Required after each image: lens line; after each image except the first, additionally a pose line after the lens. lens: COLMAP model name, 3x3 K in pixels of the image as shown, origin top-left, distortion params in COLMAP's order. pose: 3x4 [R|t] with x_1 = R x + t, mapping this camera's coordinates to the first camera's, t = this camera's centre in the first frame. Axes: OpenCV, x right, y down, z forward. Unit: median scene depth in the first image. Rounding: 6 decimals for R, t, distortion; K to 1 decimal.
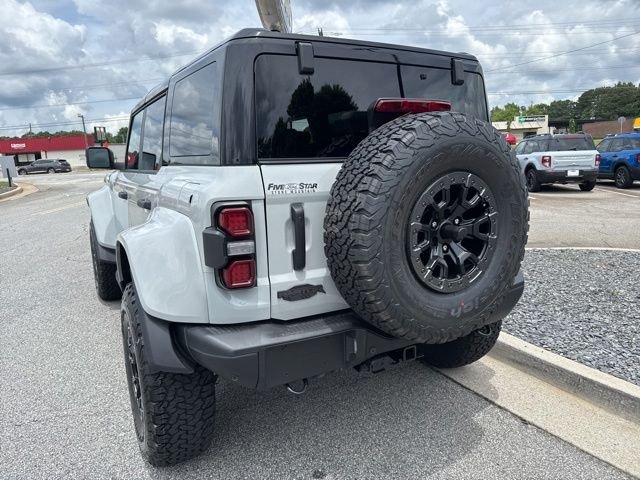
lens RADIAL K [[455.1, 0, 317.4], [0, 455.1, 236.7], [0, 0, 1]] dist [0.026905, -0.029461]
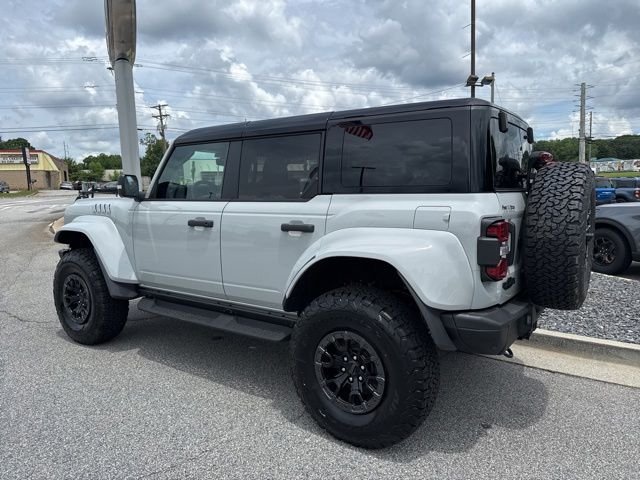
lens RADIAL K [[455.1, 0, 318.7], [0, 455.1, 238.7], [0, 0, 1]] dist [0.026905, -0.029461]
pose [[0.897602, -0.027653, 0.439938, -0.897684], [0.060357, 0.996340, -0.060520, 0.027852], [-0.436654, 0.080876, 0.895987, -0.013496]]
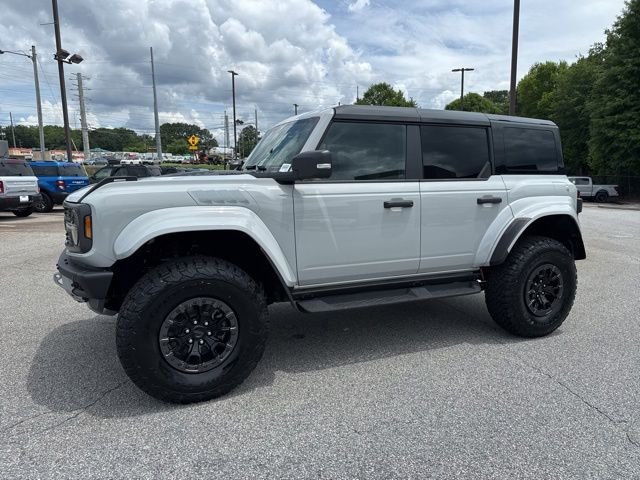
lens RADIAL K [[455.1, 0, 319.1], [0, 455.1, 240.7], [0, 0, 1]] dist [0.026905, -0.029461]
pose [[0.075295, -0.113042, 0.990733, -2.069086], [0.171641, 0.980193, 0.098795, -0.202332], [-0.982278, 0.162612, 0.093206, 1.564684]]
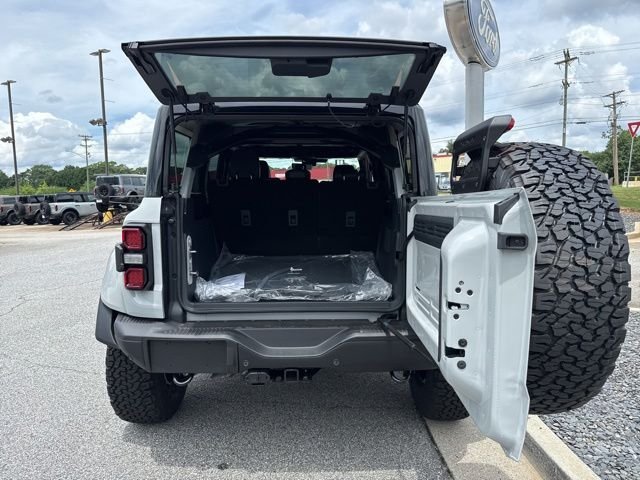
lens RADIAL K [[455.1, 0, 321.0], [0, 455.1, 237.3], [0, 0, 1]] dist [0.026905, -0.029461]
pose [[0.878515, 0.077281, -0.471422, 0.641802], [-0.106173, 0.993733, -0.034955, -0.032951], [0.465766, 0.080761, 0.881215, 0.050522]]
